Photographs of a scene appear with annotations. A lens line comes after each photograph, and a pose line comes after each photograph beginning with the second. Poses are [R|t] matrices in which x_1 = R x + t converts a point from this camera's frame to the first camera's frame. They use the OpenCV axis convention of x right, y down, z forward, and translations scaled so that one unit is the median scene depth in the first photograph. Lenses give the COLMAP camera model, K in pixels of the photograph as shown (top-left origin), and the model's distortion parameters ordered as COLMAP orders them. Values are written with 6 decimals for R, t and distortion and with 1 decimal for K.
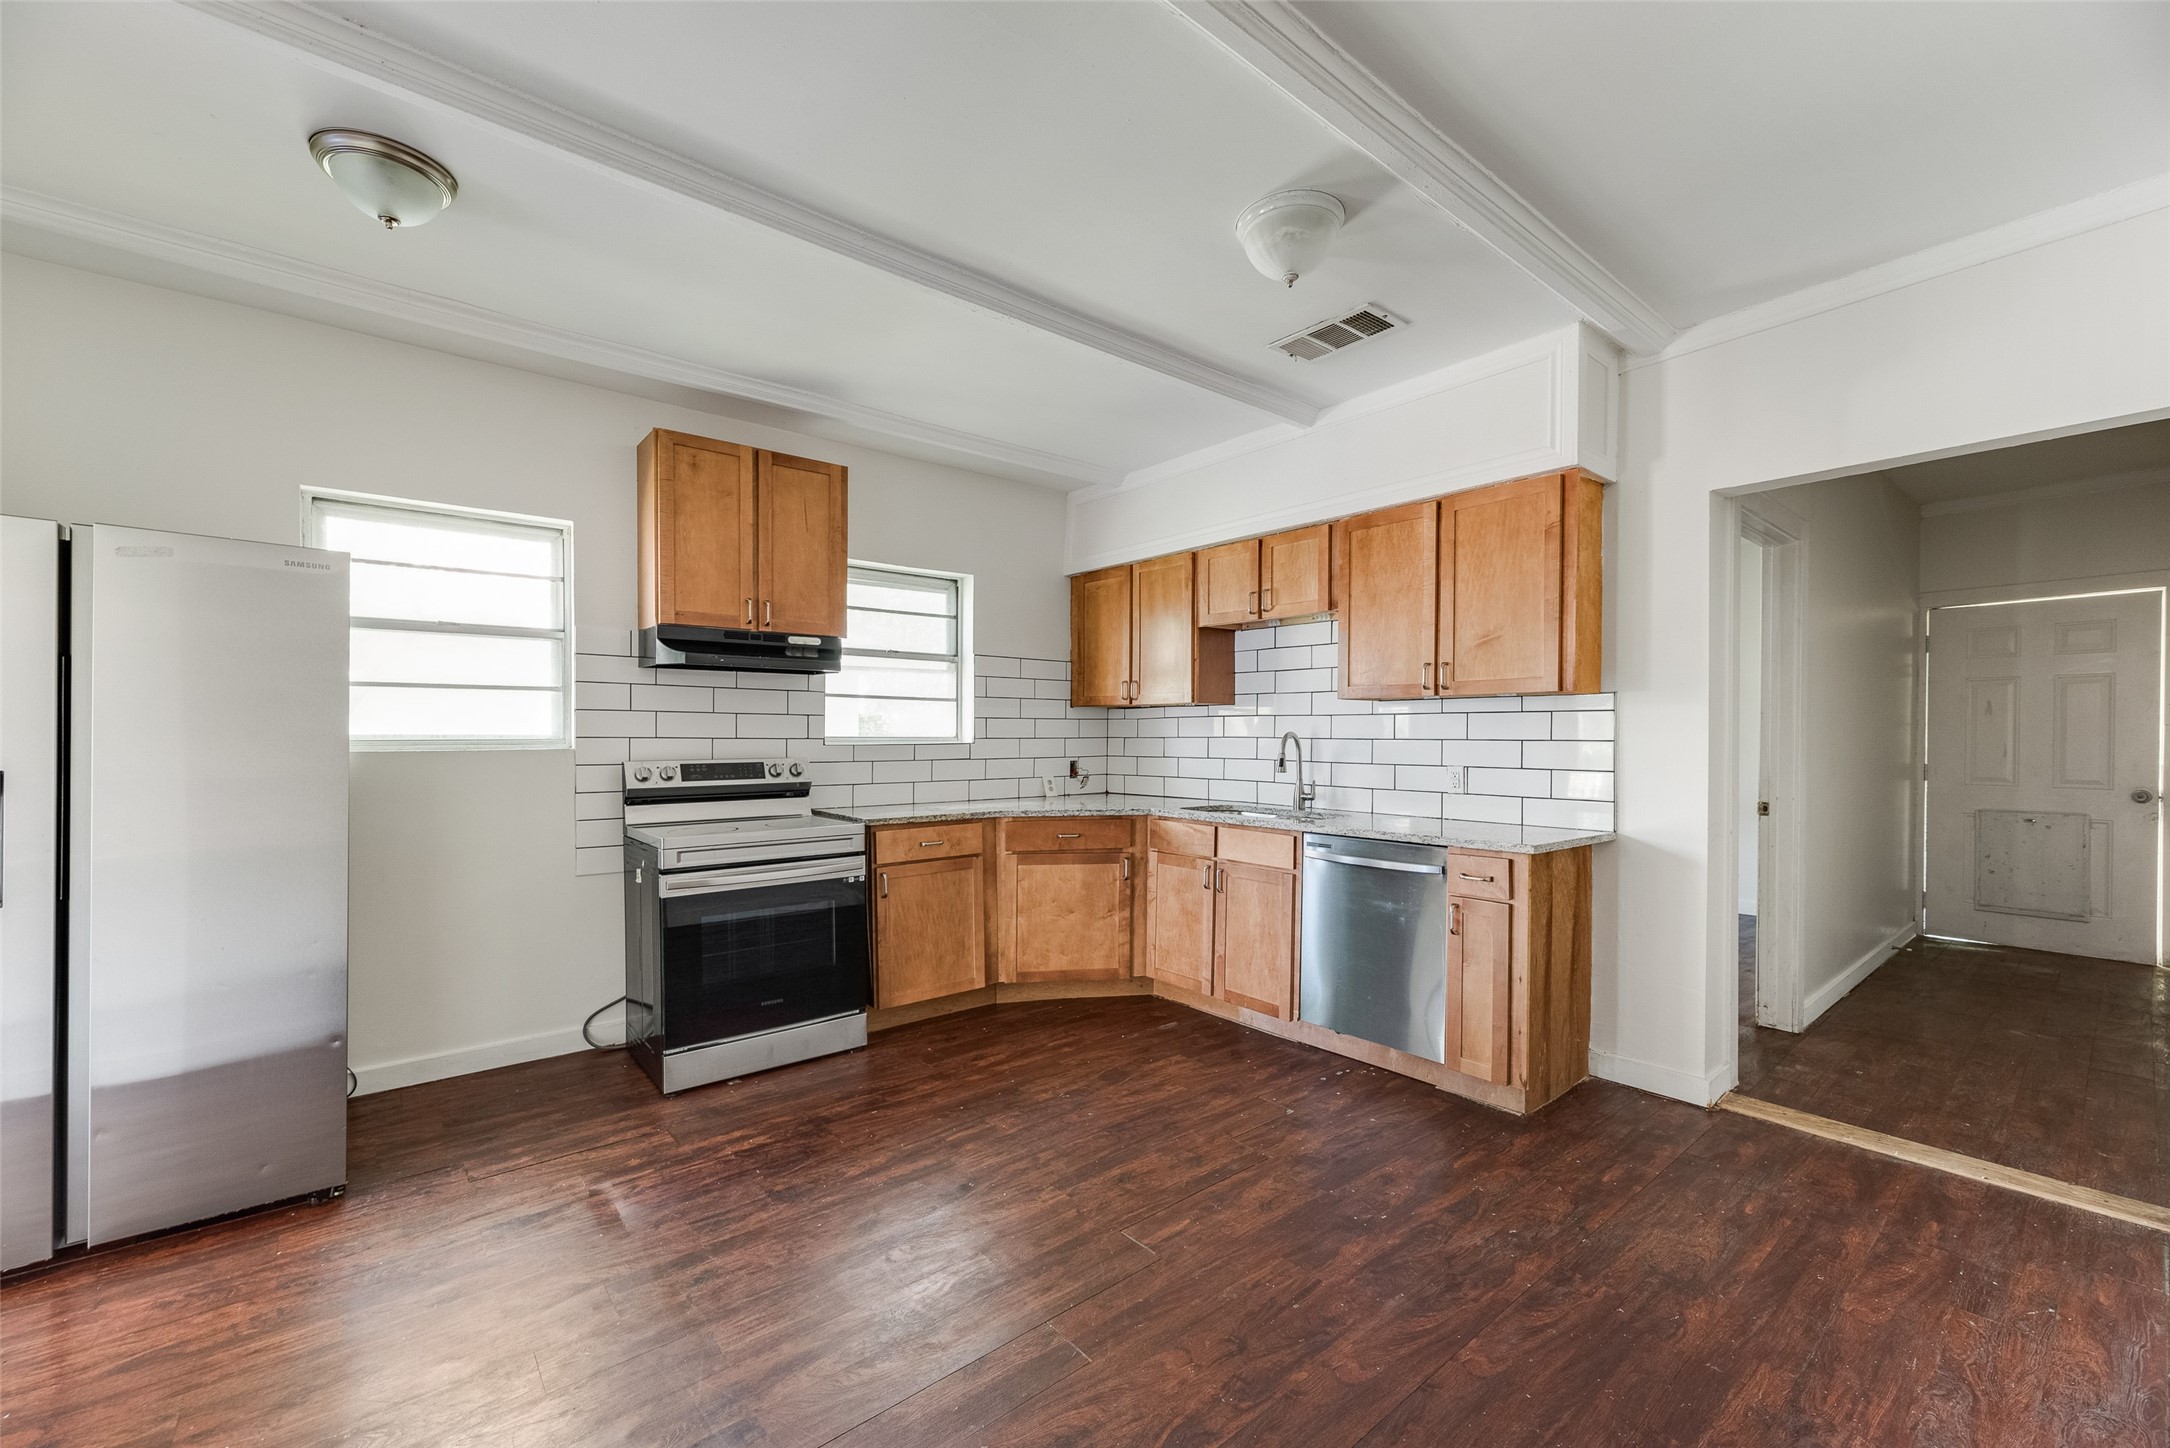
lens RADIAL K [[878.8, 0, 1088.3], [0, 878.8, 736.0], [0, 0, 1]] dist [0.000058, -0.000035]
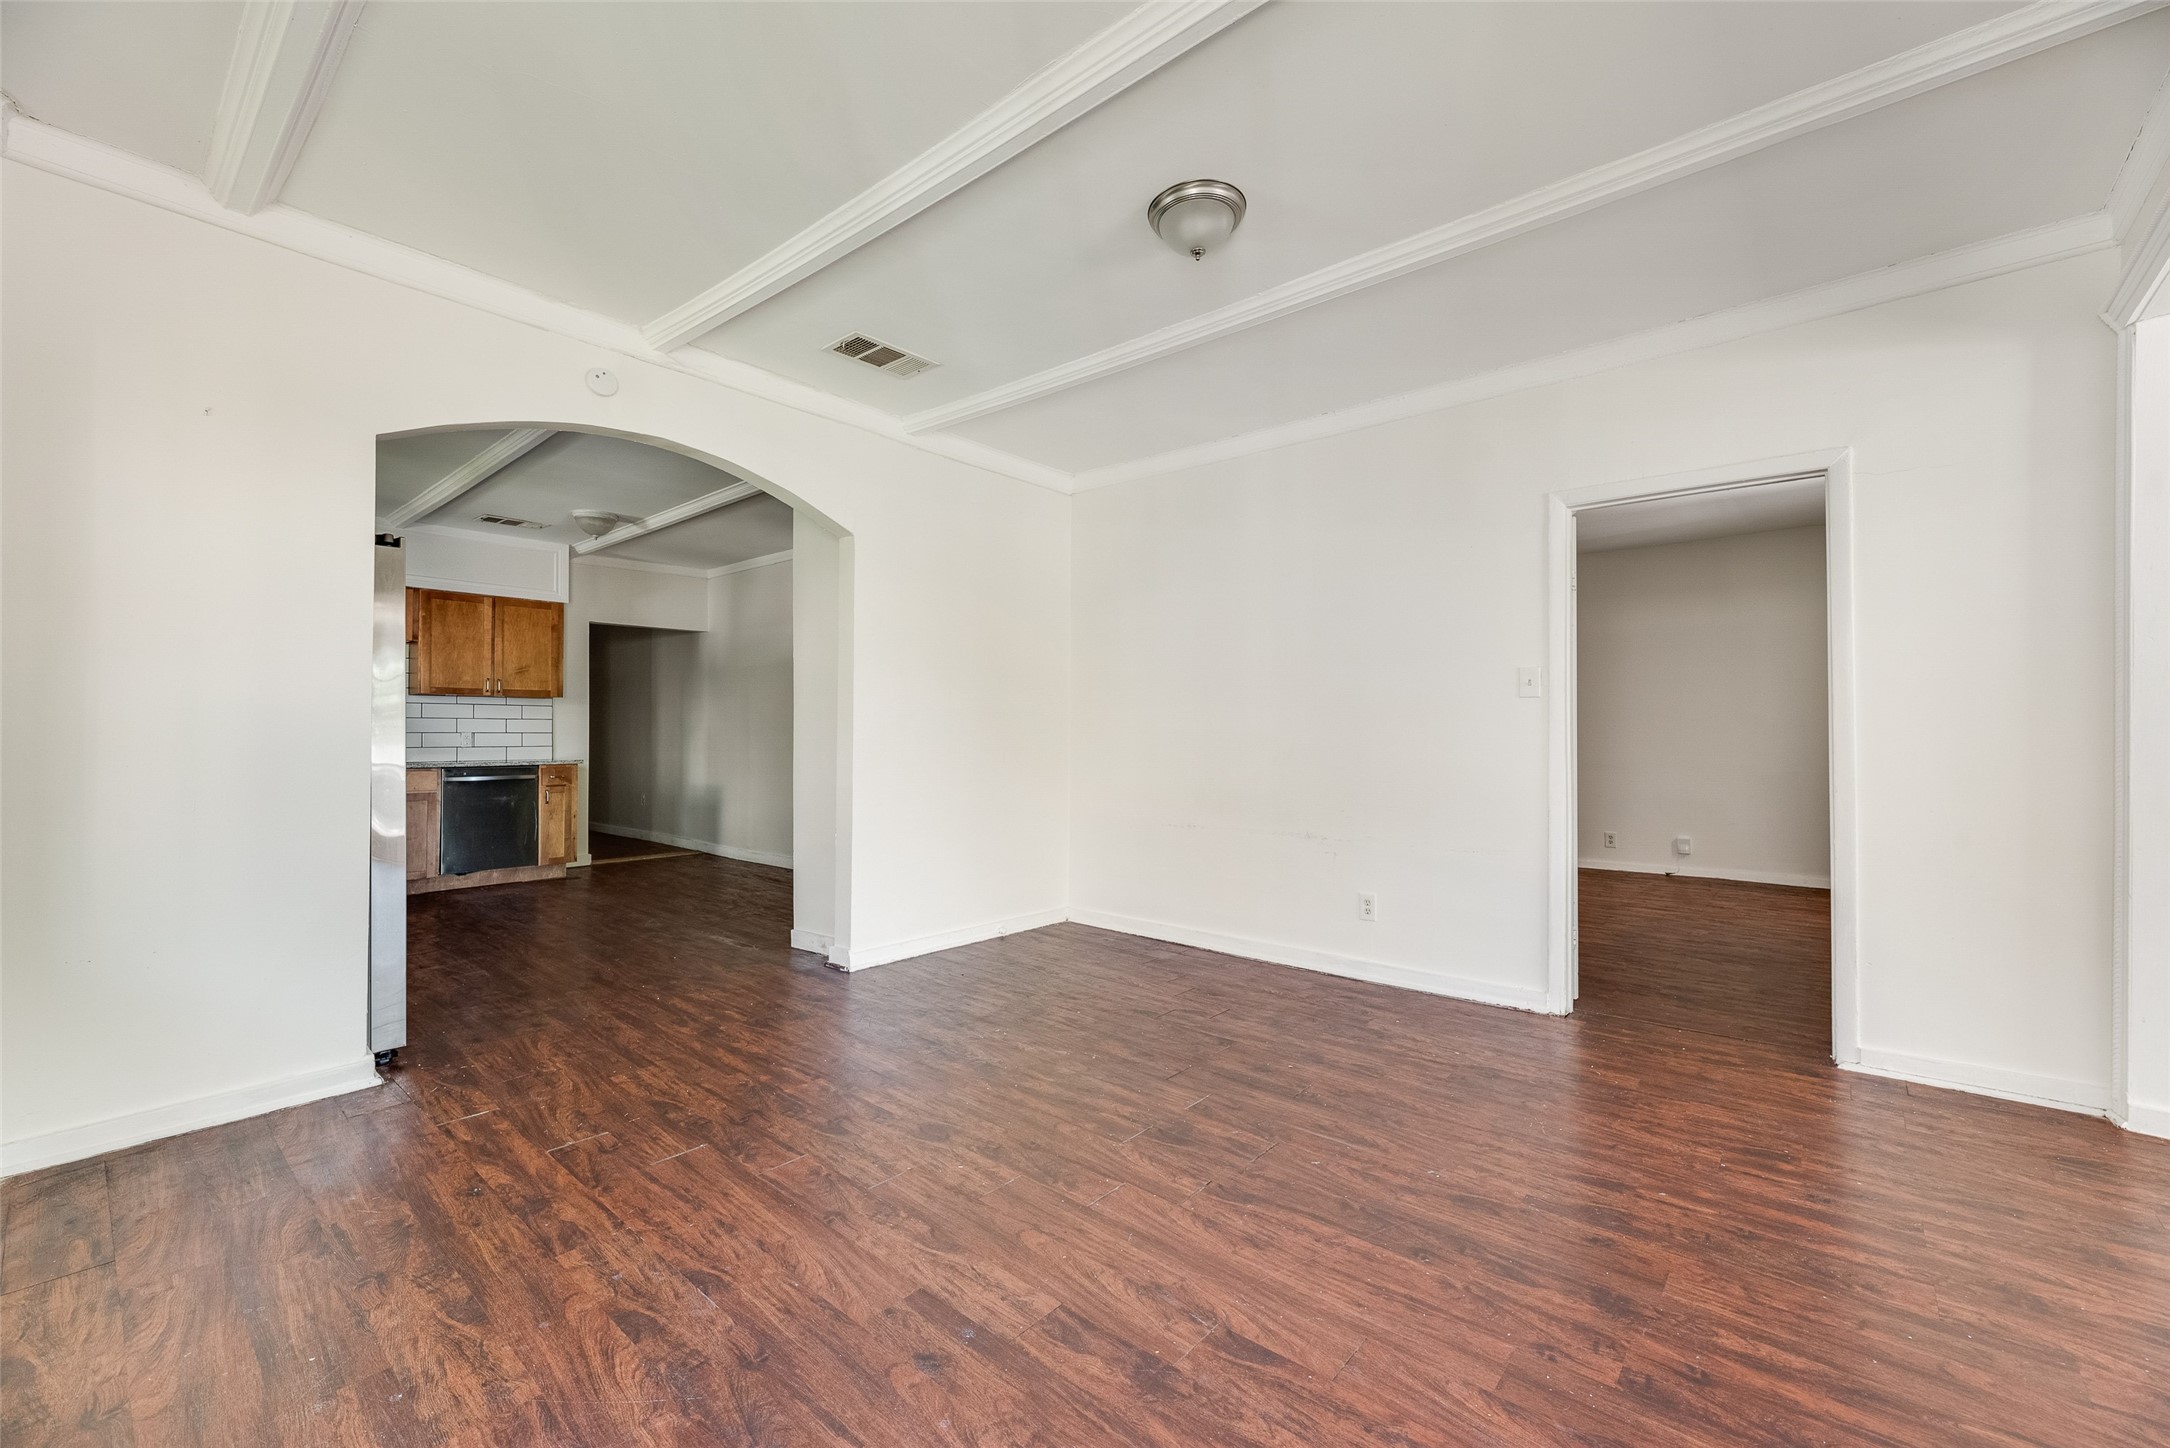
lens RADIAL K [[878.8, 0, 1086.9], [0, 878.8, 729.6], [0, 0, 1]] dist [0.000058, -0.000035]
pose [[-0.174636, 0.003397, 0.984627, -1.764806], [0.002858, 0.999992, -0.002943, 0.039533], [-0.984629, 0.002300, -0.174644, 0.023191]]
